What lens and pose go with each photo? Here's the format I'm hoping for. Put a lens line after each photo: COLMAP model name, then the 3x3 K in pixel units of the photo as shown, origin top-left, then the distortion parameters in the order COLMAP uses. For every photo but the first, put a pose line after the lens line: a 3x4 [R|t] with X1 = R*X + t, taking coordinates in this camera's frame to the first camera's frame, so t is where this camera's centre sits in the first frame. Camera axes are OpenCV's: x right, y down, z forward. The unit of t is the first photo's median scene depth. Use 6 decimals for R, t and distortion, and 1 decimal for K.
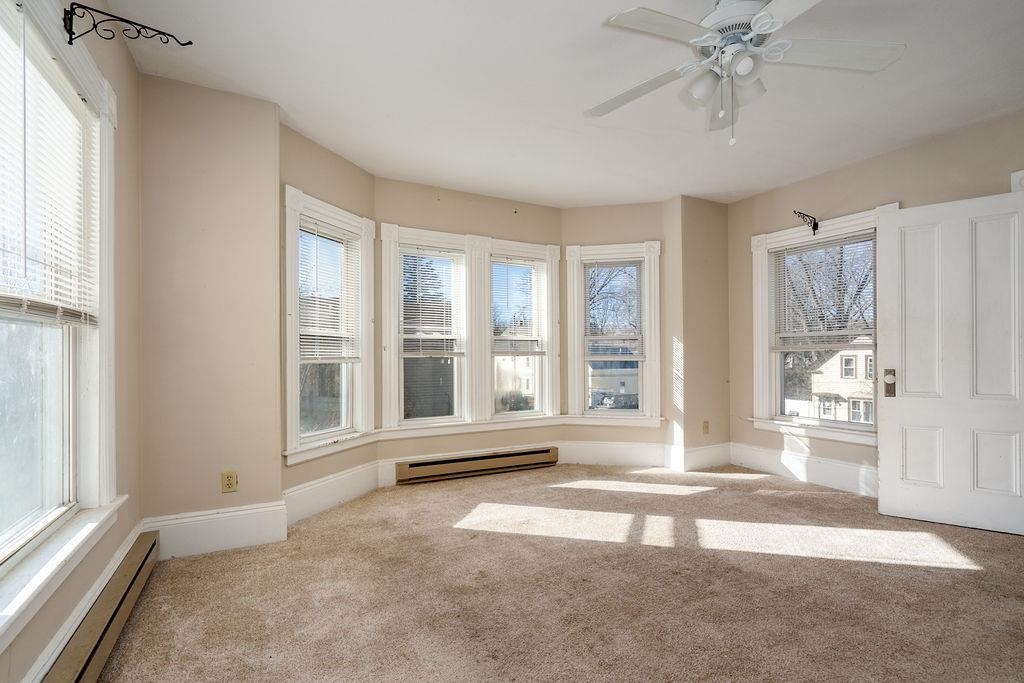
lens RADIAL K [[477.4, 0, 509.8], [0, 477.4, 354.6], [0, 0, 1]] dist [0.000927, 0.000118]
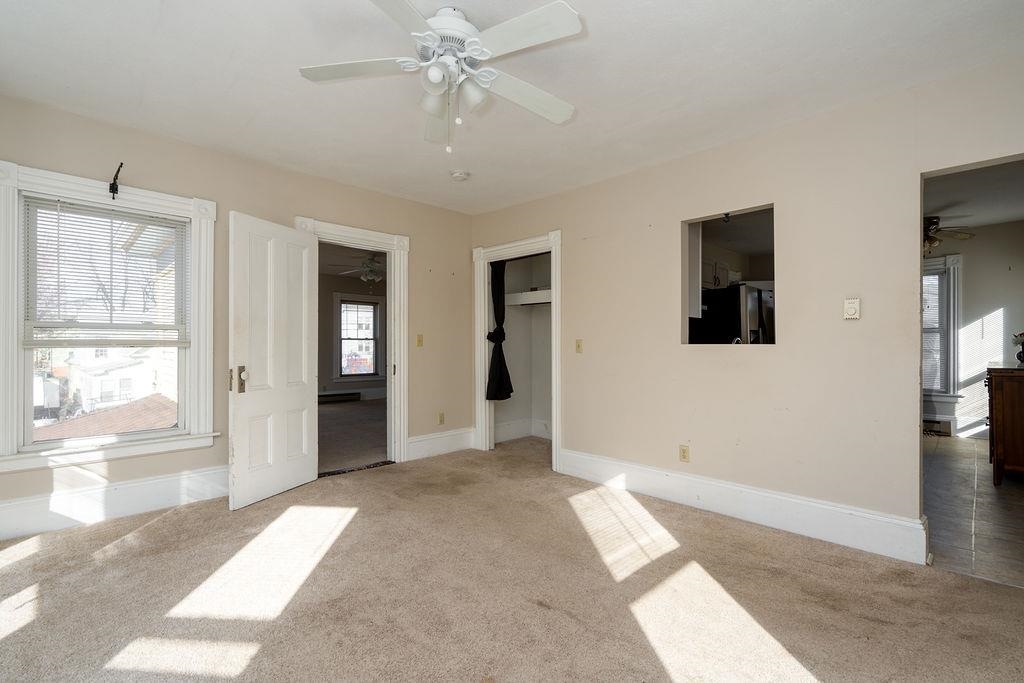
lens RADIAL K [[468.8, 0, 510.0], [0, 468.8, 345.7], [0, 0, 1]] dist [0.001335, 0.000485]
pose [[-0.286083, 0.002006, 0.958203, -0.303063], [-0.000877, 0.999997, -0.002355, -0.010743], [-0.958204, -0.001514, -0.286081, 0.646343]]
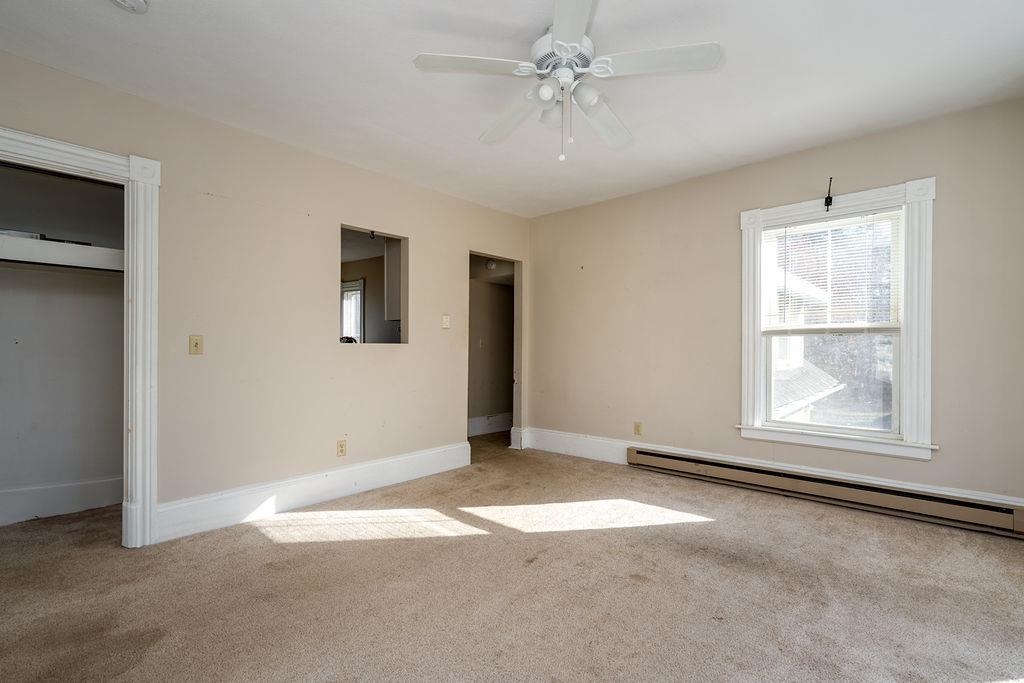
lens RADIAL K [[468.8, 0, 510.0], [0, 468.8, 345.7], [0, 0, 1]] dist [0.001335, 0.000485]
pose [[-0.938773, -0.000870, -0.344536, 0.524724], [-0.000876, 1.000000, -0.000137, -0.011068], [0.344536, 0.000173, -0.938773, 1.091266]]
